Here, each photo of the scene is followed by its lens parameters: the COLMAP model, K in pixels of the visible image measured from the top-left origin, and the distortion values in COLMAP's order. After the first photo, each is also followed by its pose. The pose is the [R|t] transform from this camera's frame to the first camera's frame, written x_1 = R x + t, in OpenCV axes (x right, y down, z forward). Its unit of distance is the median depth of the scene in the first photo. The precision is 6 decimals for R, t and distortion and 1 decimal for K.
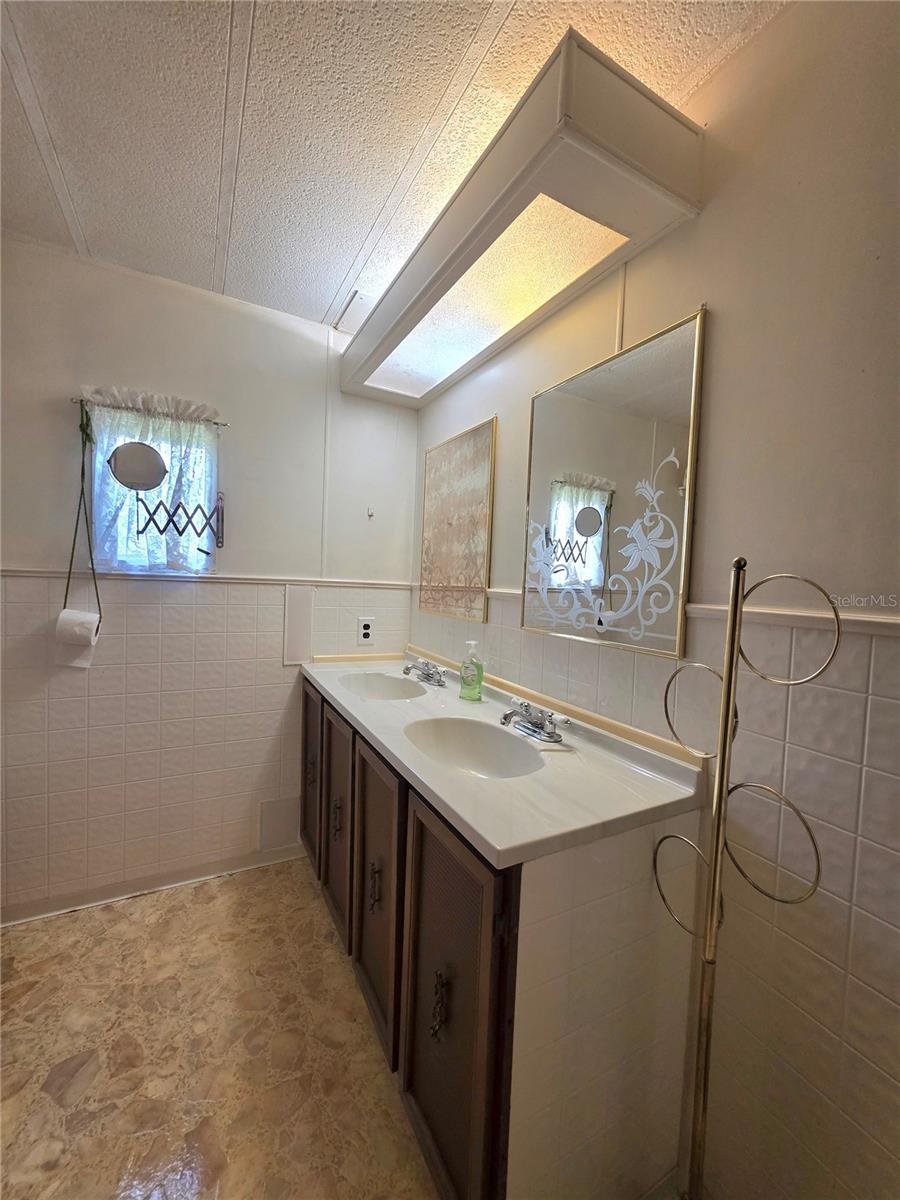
lens RADIAL K [[480.1, 0, 452.0], [0, 480.1, 599.6], [0, 0, 1]] dist [0.001462, 0.001645]
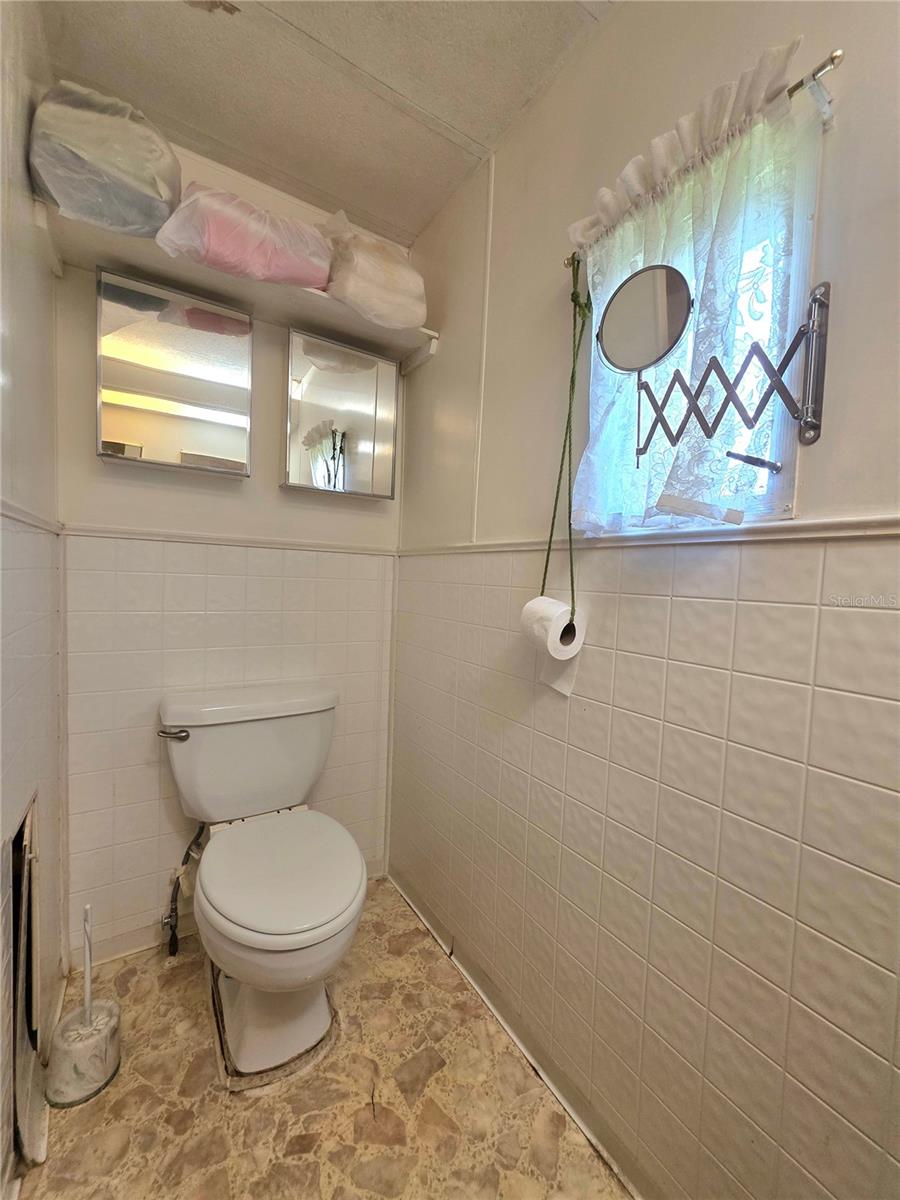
lens RADIAL K [[480.1, 0, 449.9], [0, 480.1, 602.4], [0, 0, 1]] dist [0.001462, 0.001645]
pose [[0.082659, 0.006605, -0.996556, -0.158900], [-0.093304, 0.995637, -0.001141, 0.036994], [0.992200, 0.093077, 0.082915, 0.764844]]
